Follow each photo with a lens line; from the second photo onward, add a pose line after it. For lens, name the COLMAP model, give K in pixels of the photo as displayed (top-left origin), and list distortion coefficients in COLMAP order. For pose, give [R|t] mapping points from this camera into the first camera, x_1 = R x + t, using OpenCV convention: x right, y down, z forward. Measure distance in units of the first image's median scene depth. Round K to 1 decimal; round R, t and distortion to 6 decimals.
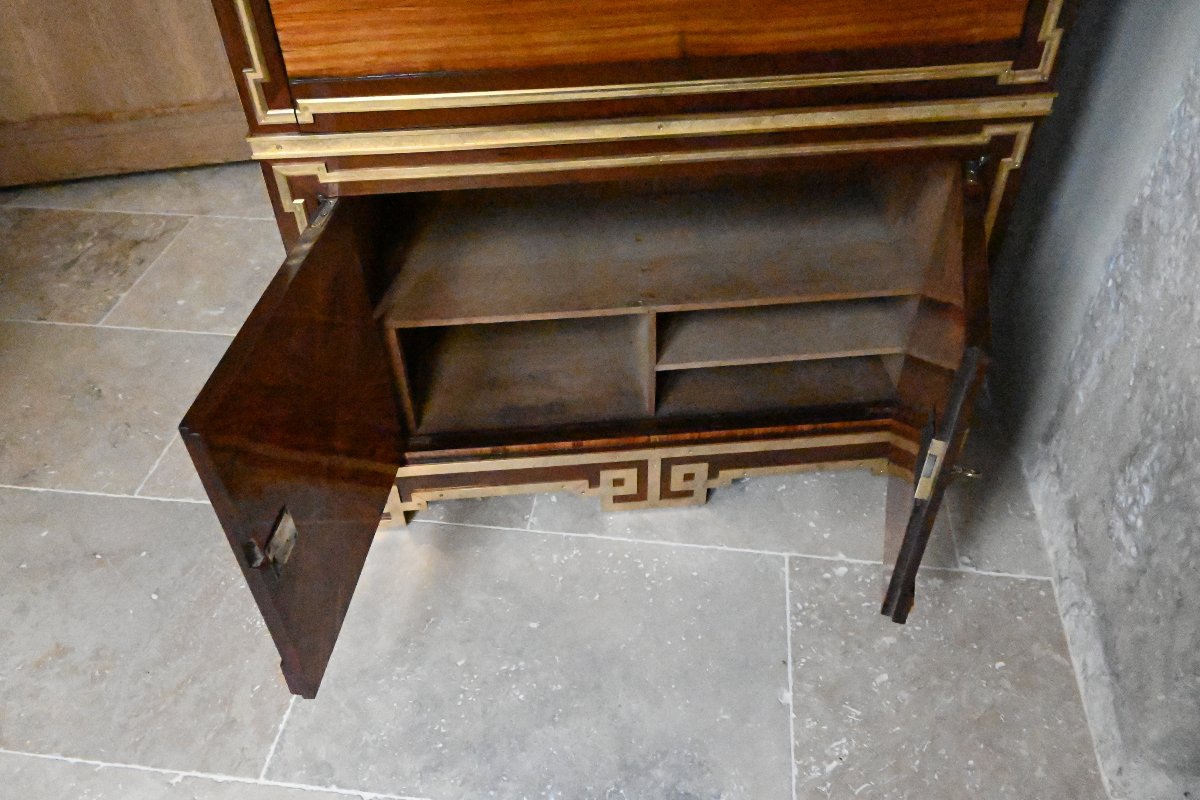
lens RADIAL K [[906.4, 0, 593.9], [0, 906.4, 405.5], [0, 0, 1]] dist [0.033326, -0.033367]
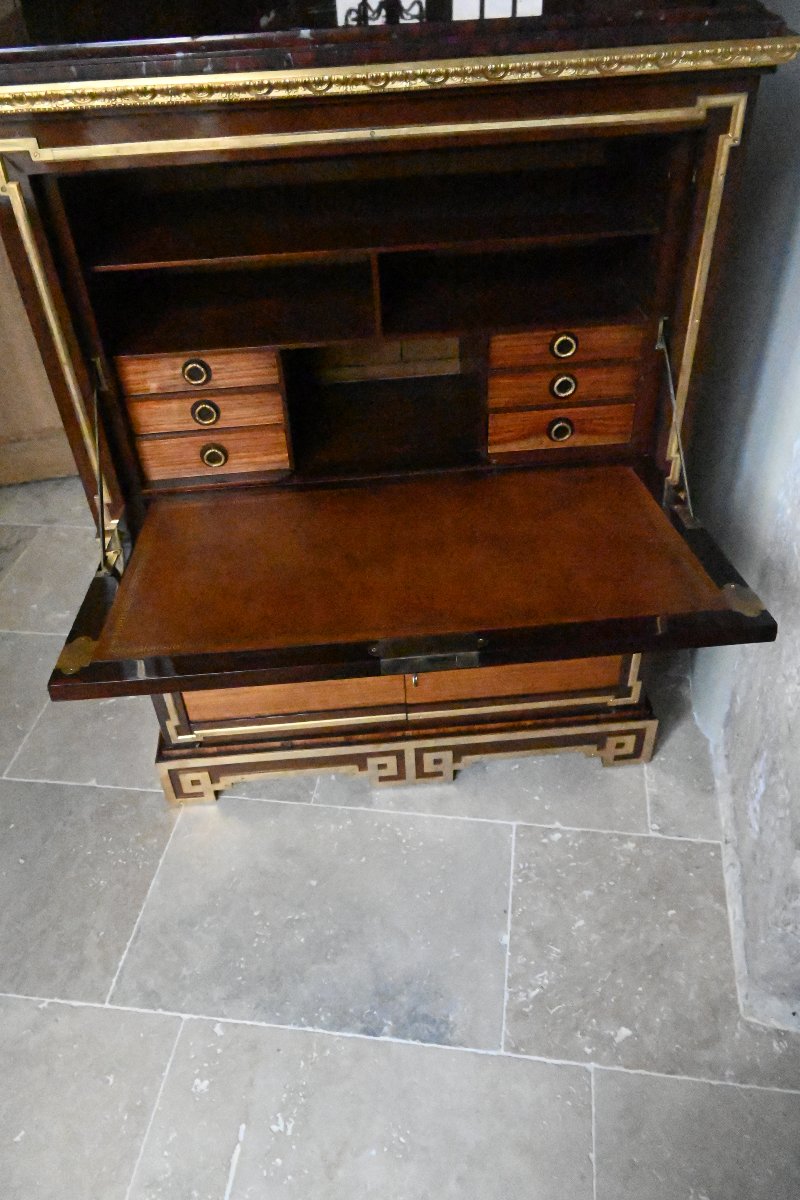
lens RADIAL K [[906.4, 0, 401.6], [0, 906.4, 603.1], [0, 0, 1]] dist [0.033326, -0.033367]
pose [[0.999694, -0.012824, -0.021136, 0.094639], [0.012362, 0.999685, -0.021833, -0.130517], [0.021410, 0.021565, 0.999538, -0.308554]]
